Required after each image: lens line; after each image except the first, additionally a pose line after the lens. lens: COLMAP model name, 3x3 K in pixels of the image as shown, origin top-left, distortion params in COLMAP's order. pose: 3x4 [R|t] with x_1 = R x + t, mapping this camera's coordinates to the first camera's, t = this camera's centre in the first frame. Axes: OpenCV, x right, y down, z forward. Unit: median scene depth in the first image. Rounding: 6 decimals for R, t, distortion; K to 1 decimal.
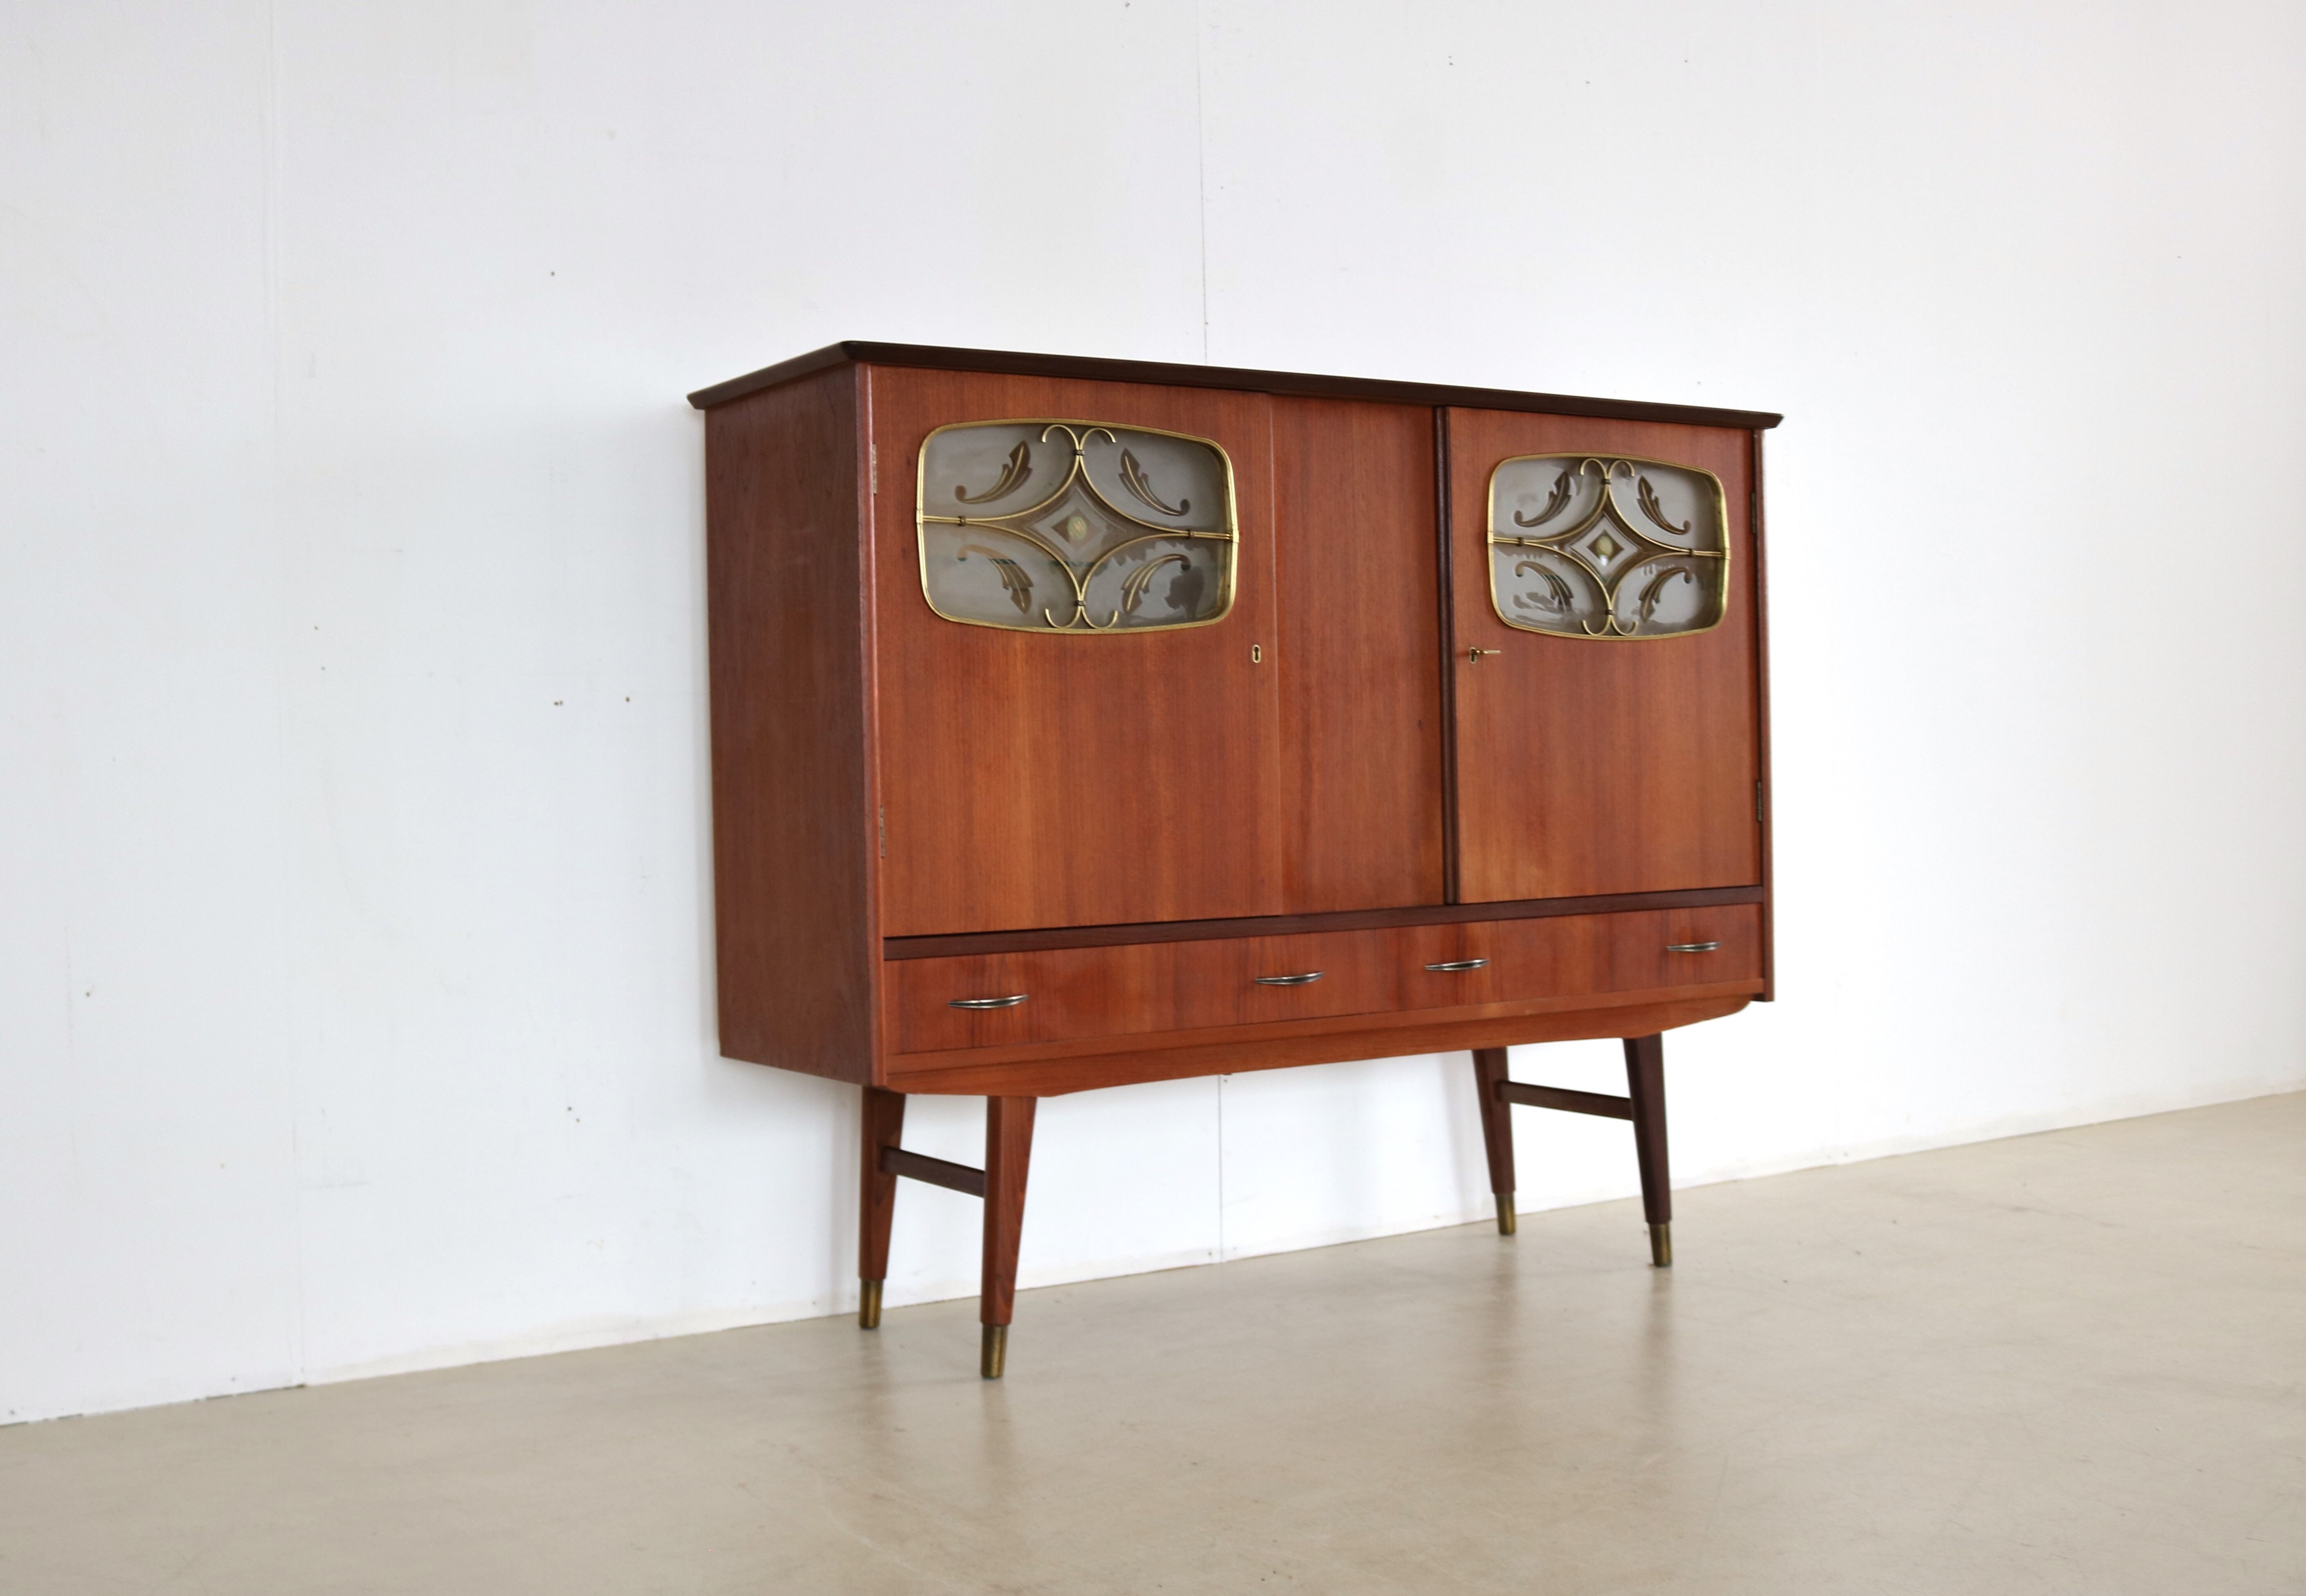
lens RADIAL K [[2580.8, 0, 1120.9], [0, 2580.8, 804.0], [0, 0, 1]] dist [-0.100260, 0.000000]
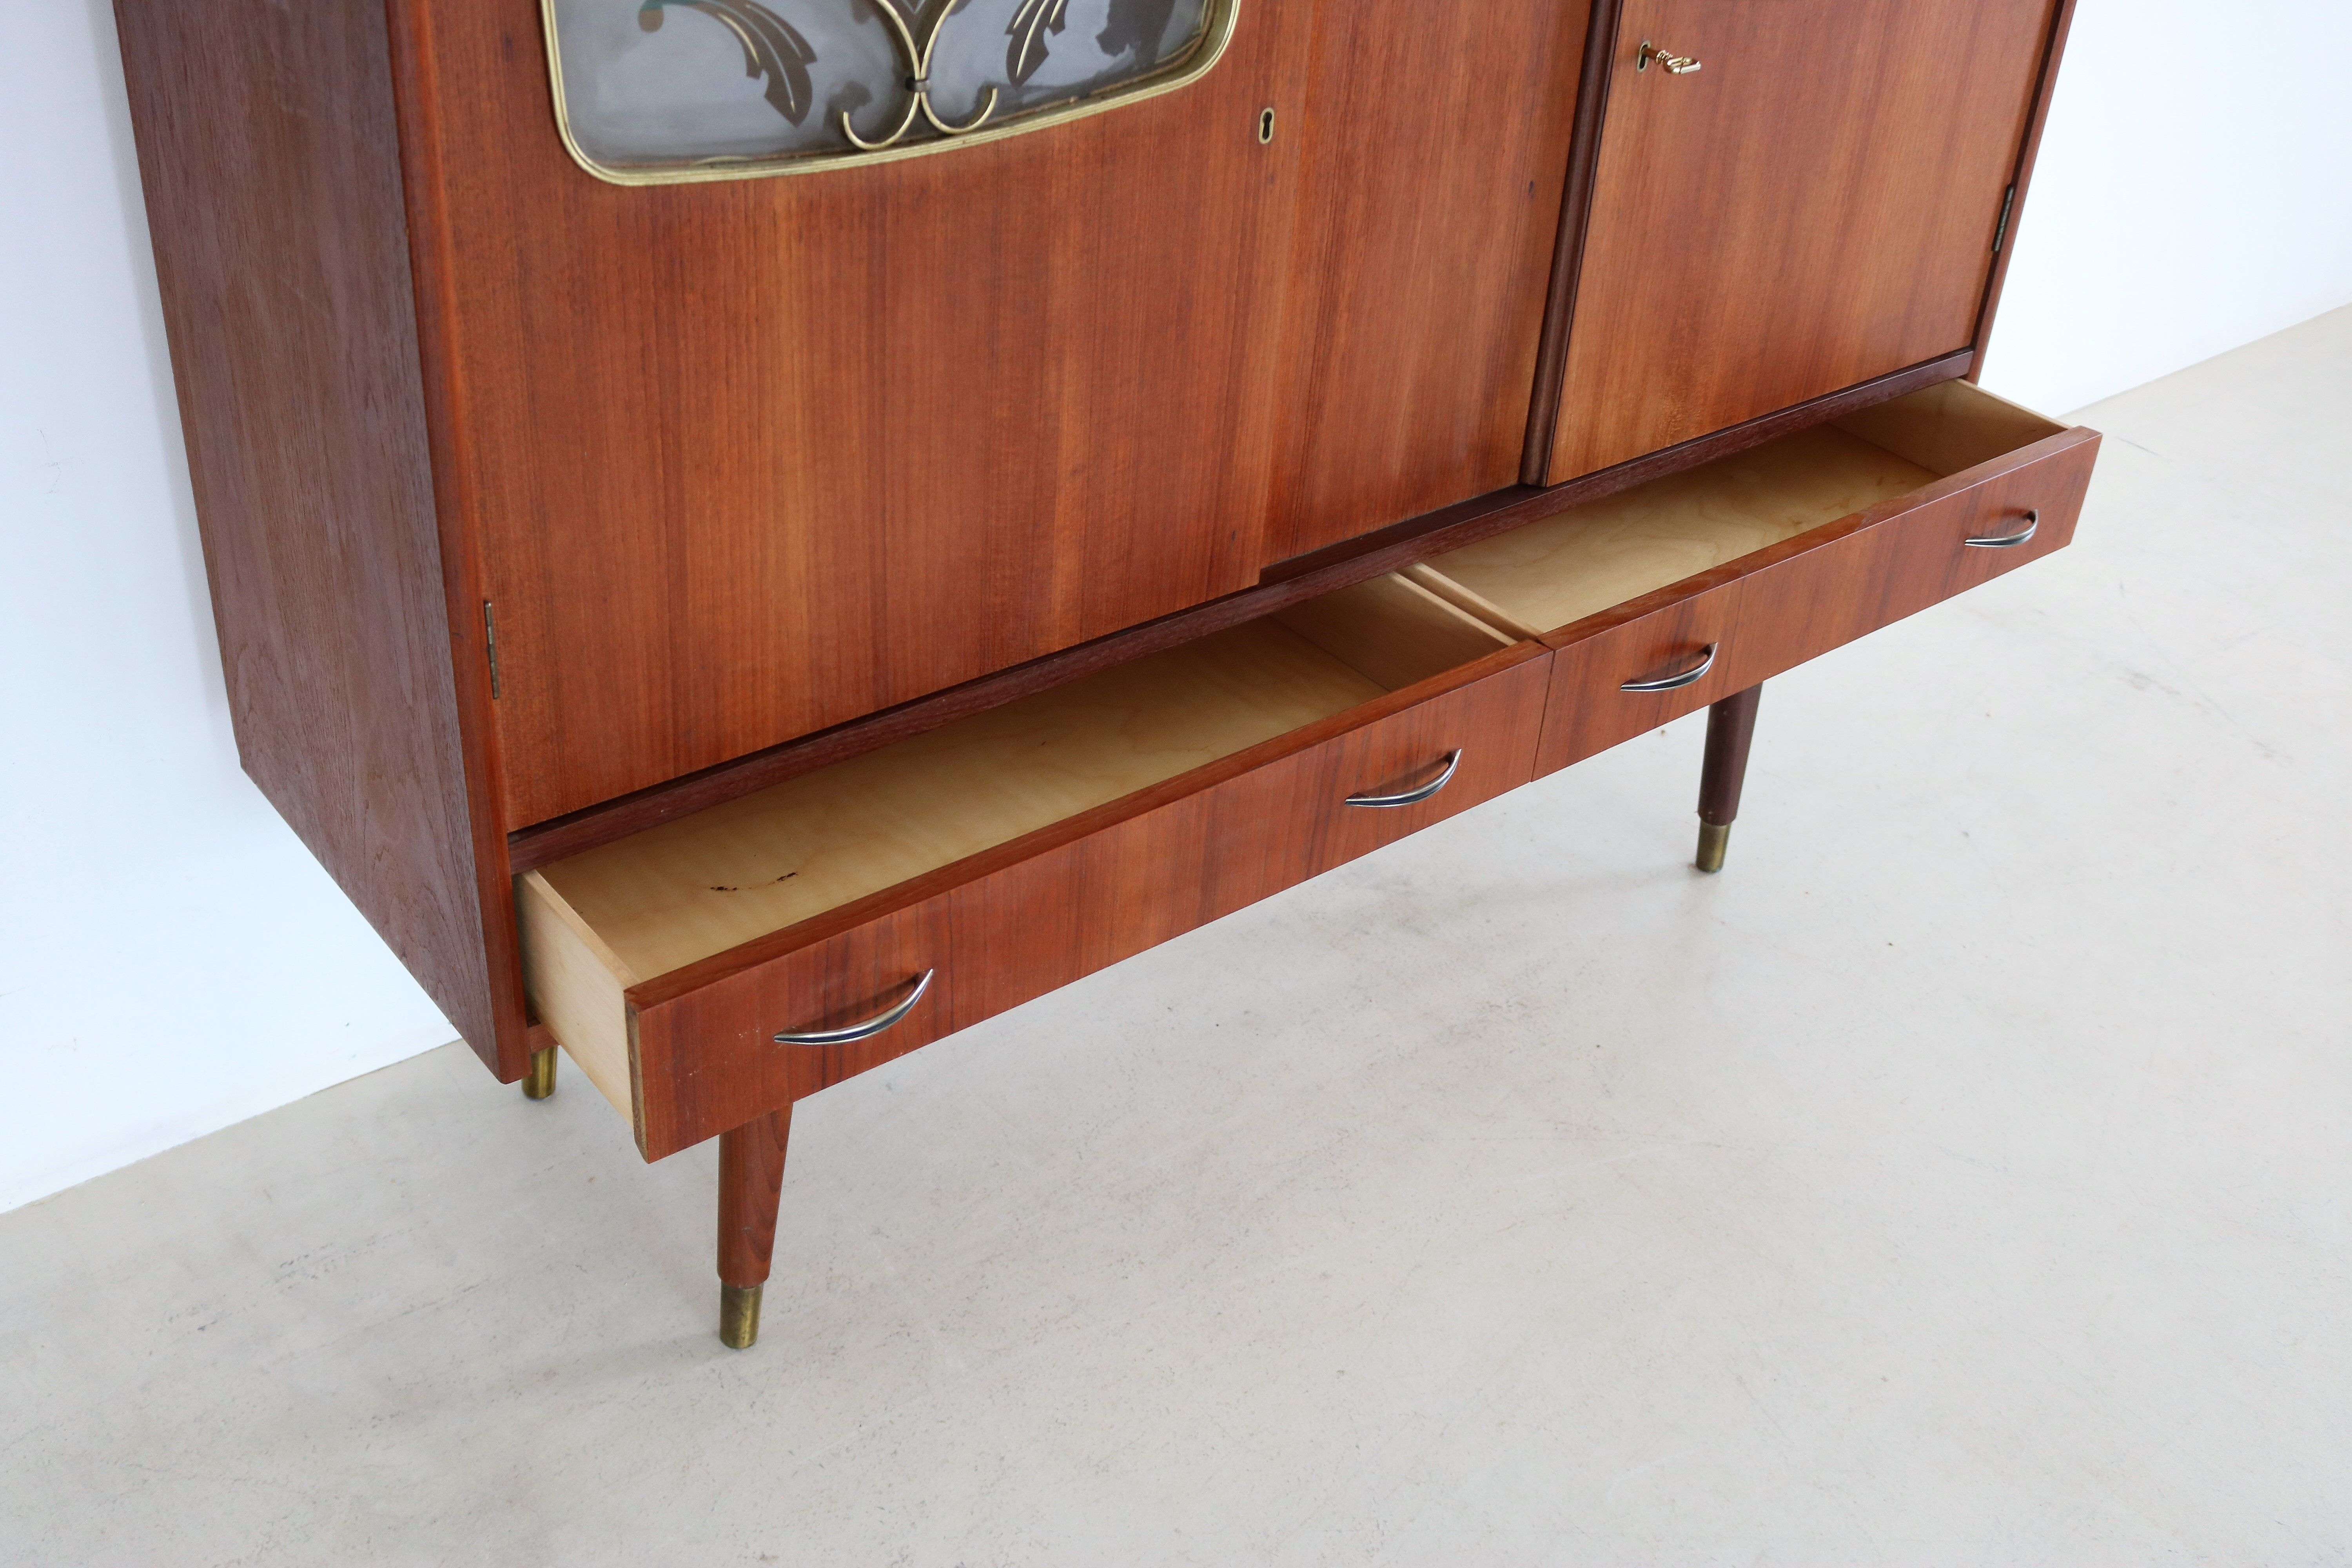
lens RADIAL K [[2370.3, 0, 1156.2], [0, 2370.3, 787.0], [0, 0, 1]] dist [-0.096743, 0.000000]
pose [[0.990467, 0.010110, 0.137380, -0.027922], [-0.081910, 0.845062, 0.528356, -0.182725], [-0.110753, -0.534572, 0.837834, 0.547504]]
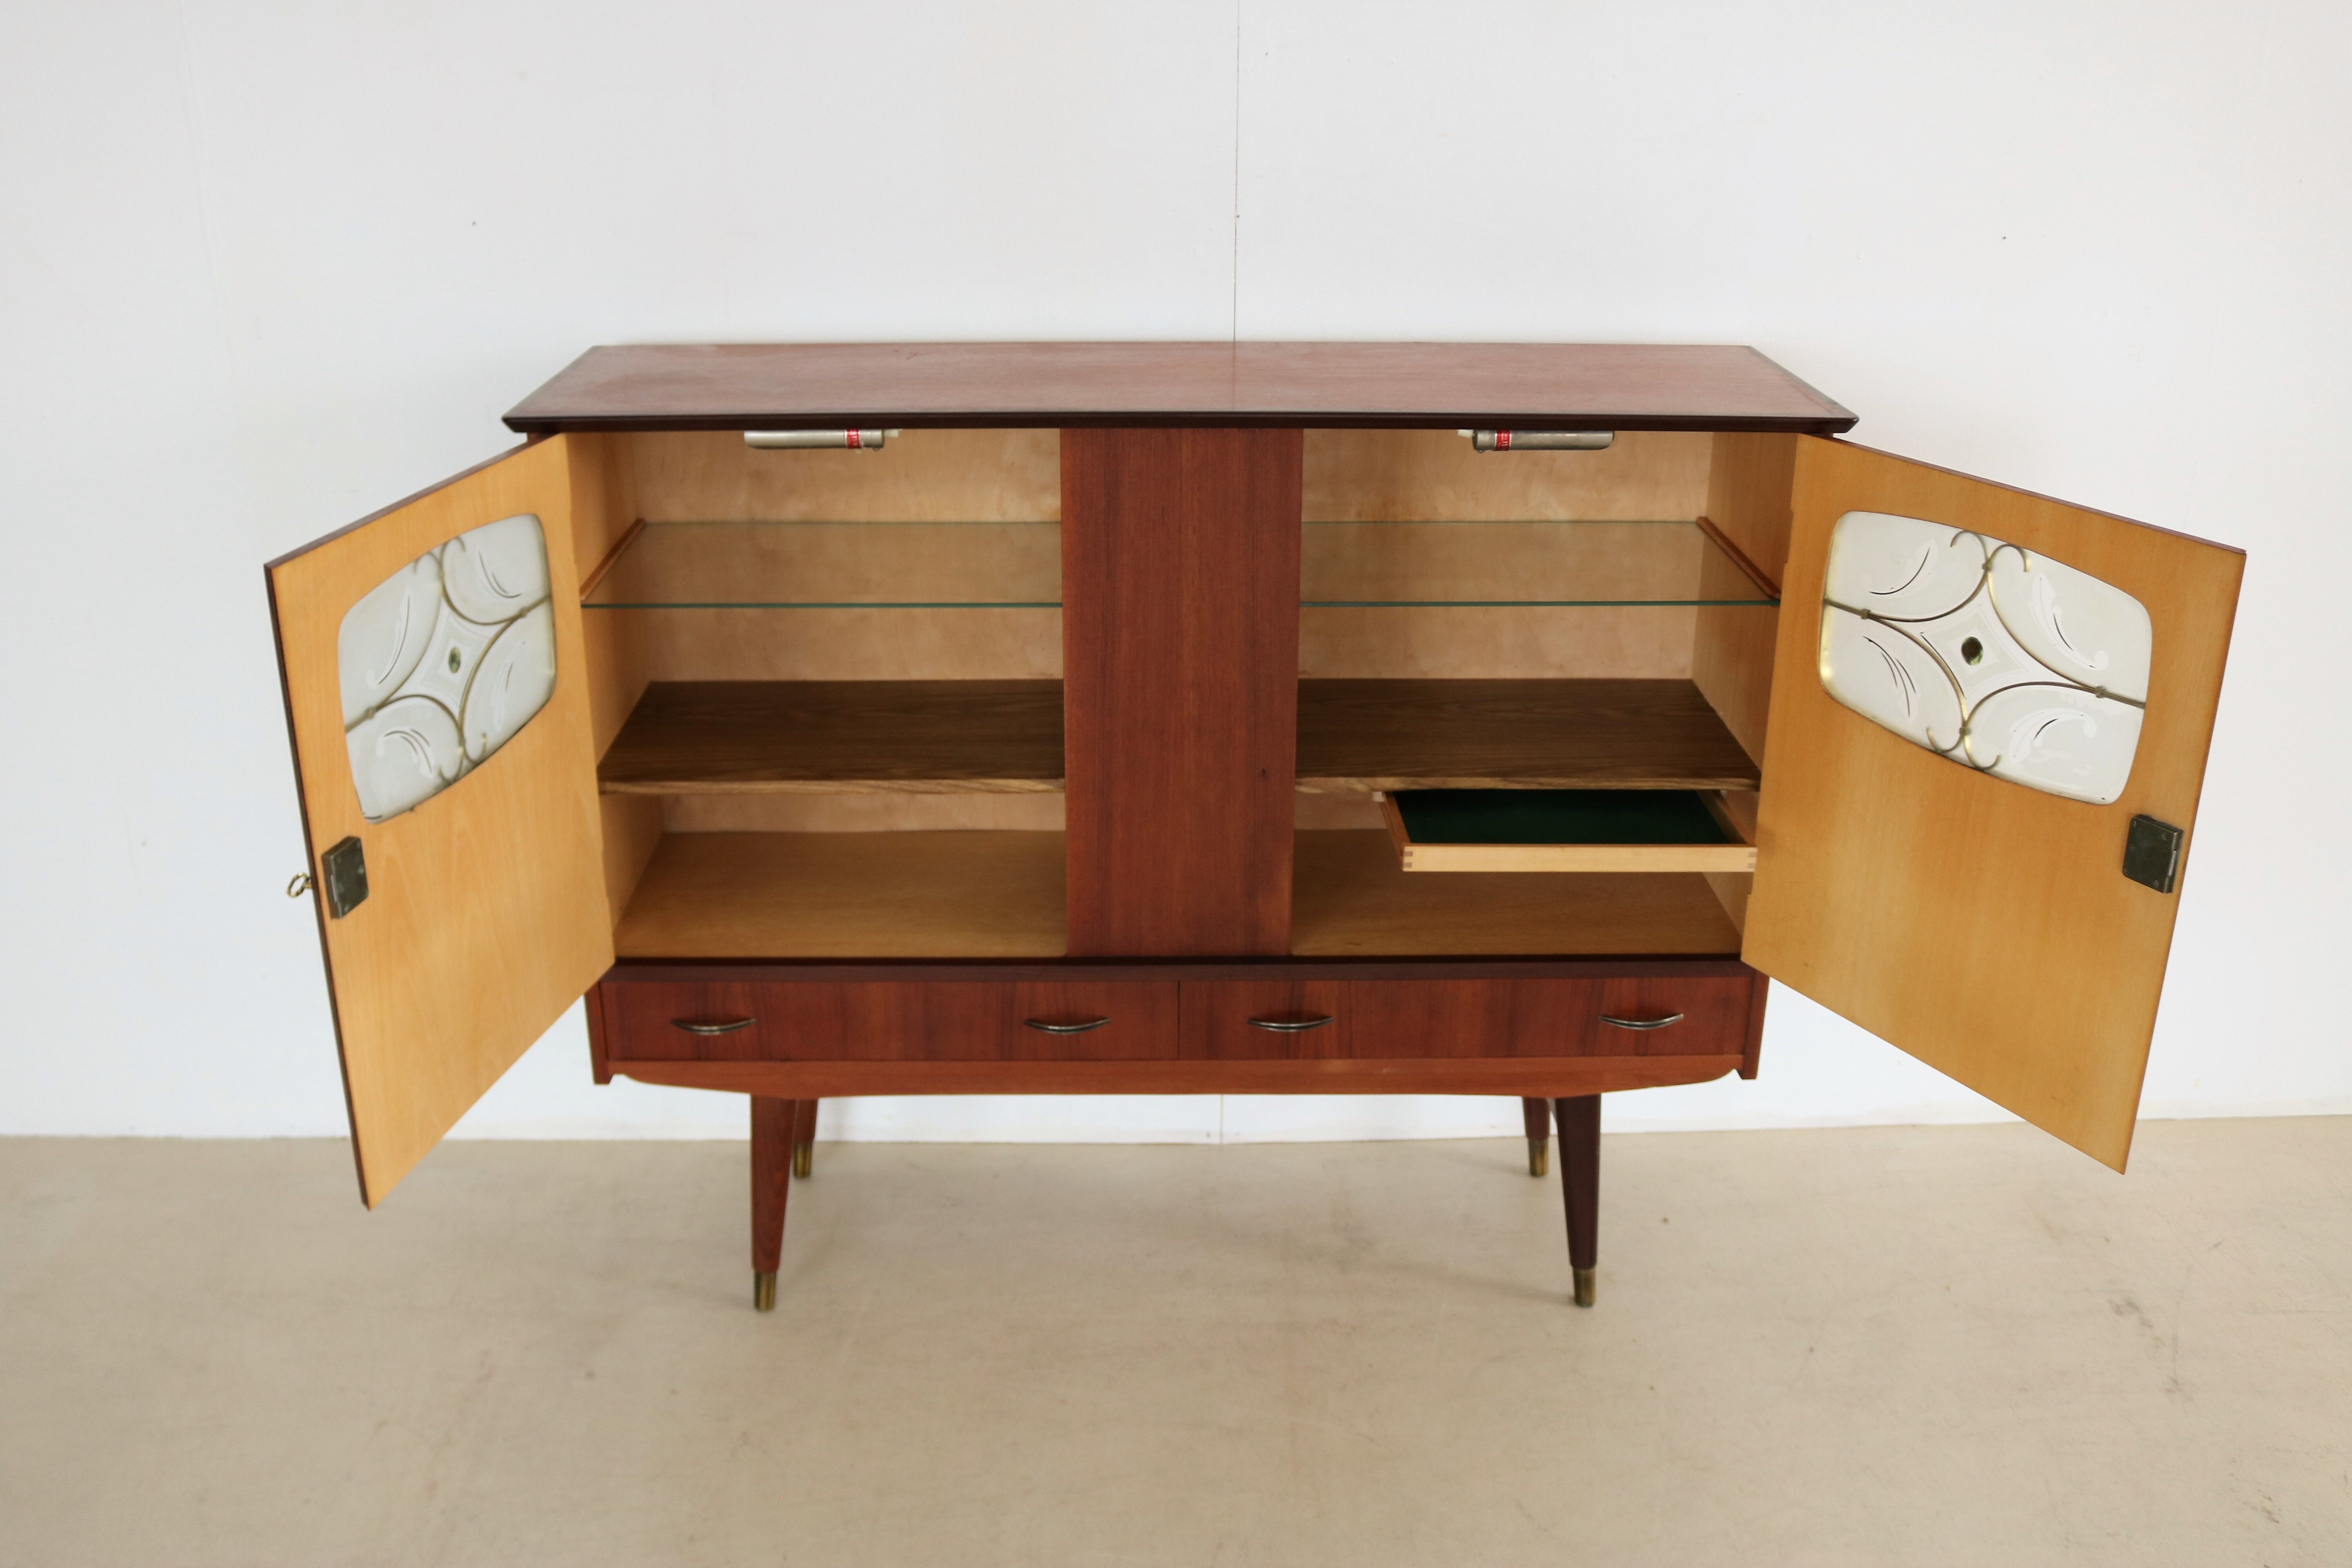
lens RADIAL K [[2159.4, 0, 1184.2], [0, 2159.4, 794.0], [0, 0, 1]] dist [-0.100840, 0.000000]
pose [[0.855198, 0.215746, -0.471264, 0.463088], [-0.033253, 0.930213, 0.365510, -0.308384], [0.517233, -0.296913, 0.802691, 0.386673]]
